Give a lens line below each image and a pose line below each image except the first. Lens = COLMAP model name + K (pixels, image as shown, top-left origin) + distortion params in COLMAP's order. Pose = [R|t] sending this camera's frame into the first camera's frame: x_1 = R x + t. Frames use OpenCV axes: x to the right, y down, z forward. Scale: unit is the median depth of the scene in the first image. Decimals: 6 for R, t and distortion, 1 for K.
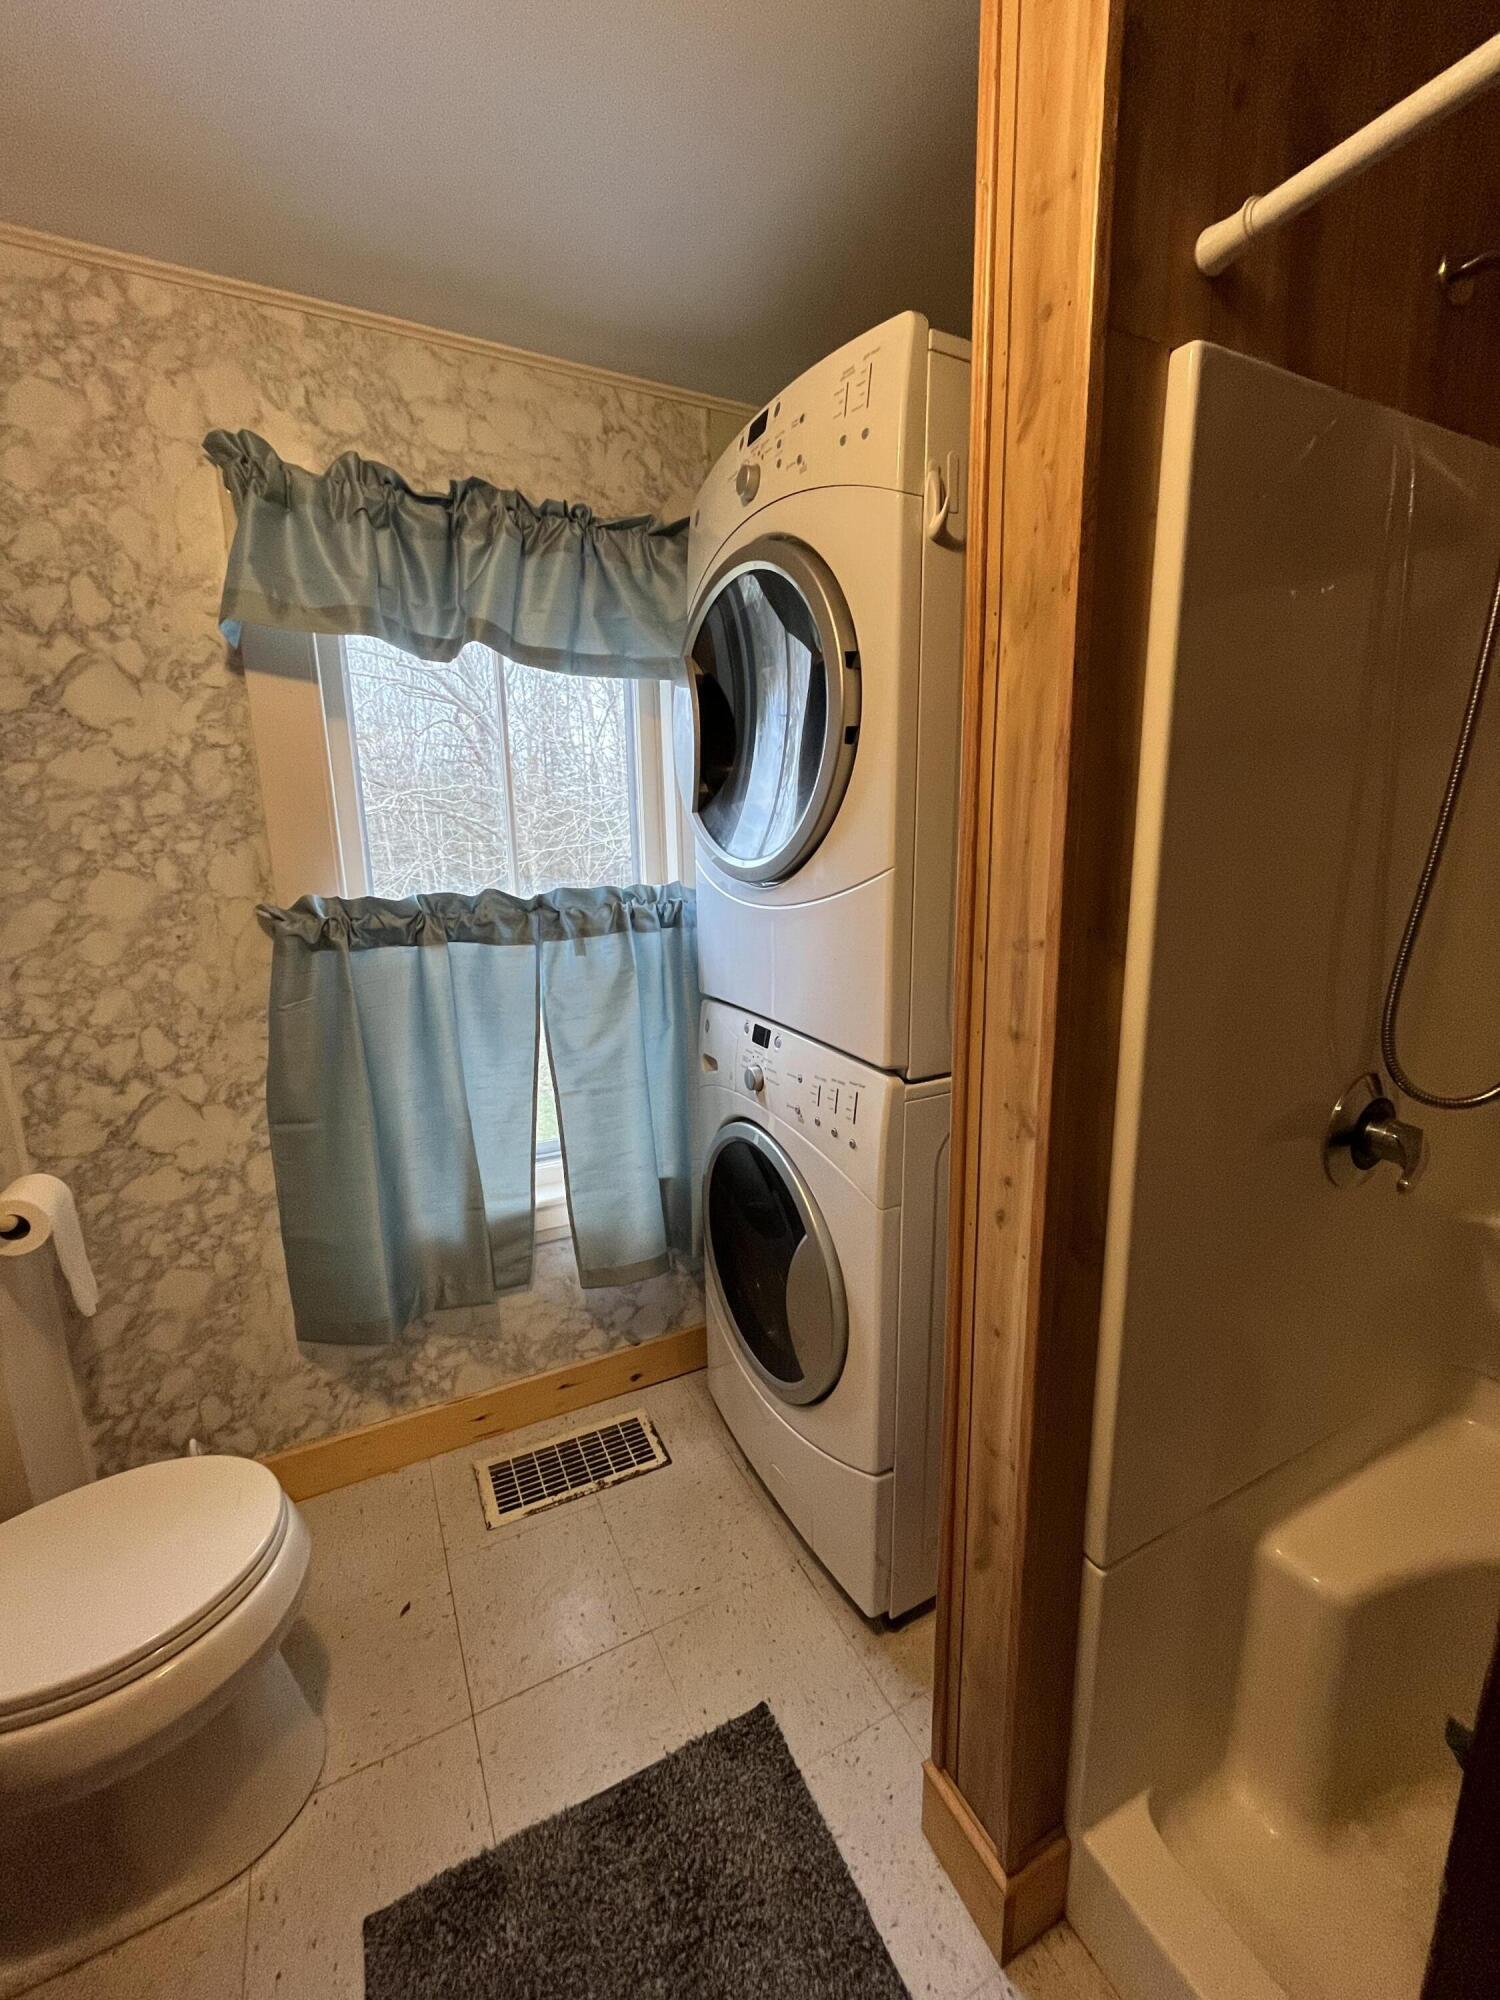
lens RADIAL K [[802.3, 0, 750.0], [0, 802.3, 1000.0], [0, 0, 1]] dist [-0.002731, -0.000208]
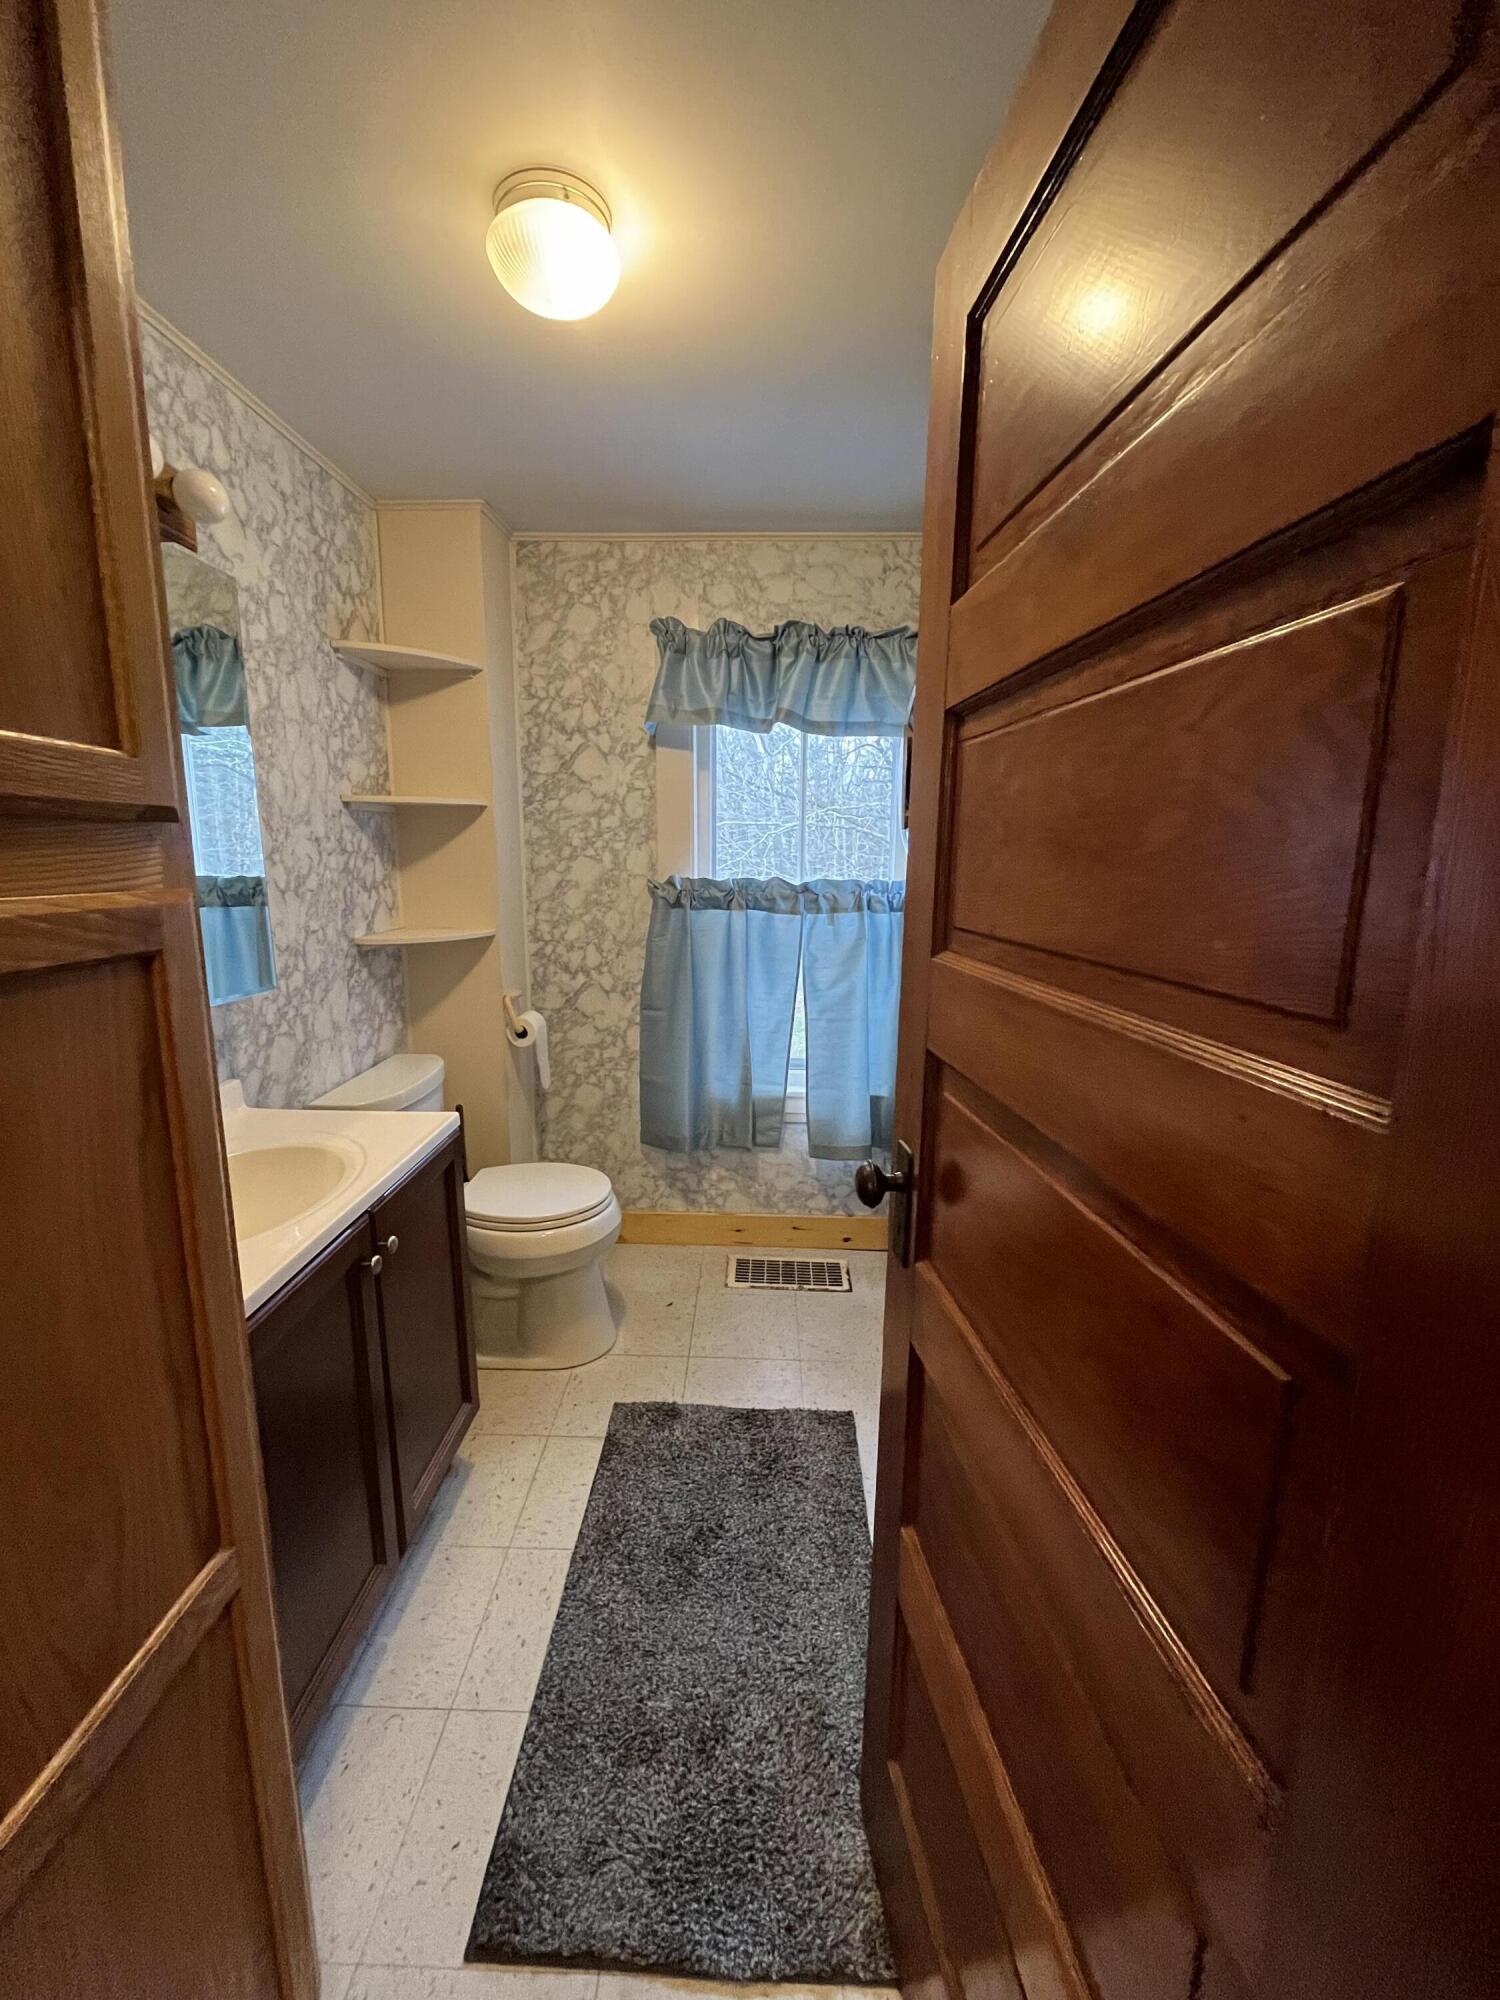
lens RADIAL K [[802.3, 0, 750.0], [0, 802.3, 1000.0], [0, 0, 1]] dist [-0.002731, -0.000208]
pose [[0.878179, 0.108154, -0.465945, 0.404554], [-0.119793, 0.992788, 0.004666, 0.102365], [0.463089, 0.051720, 0.884802, -0.408779]]
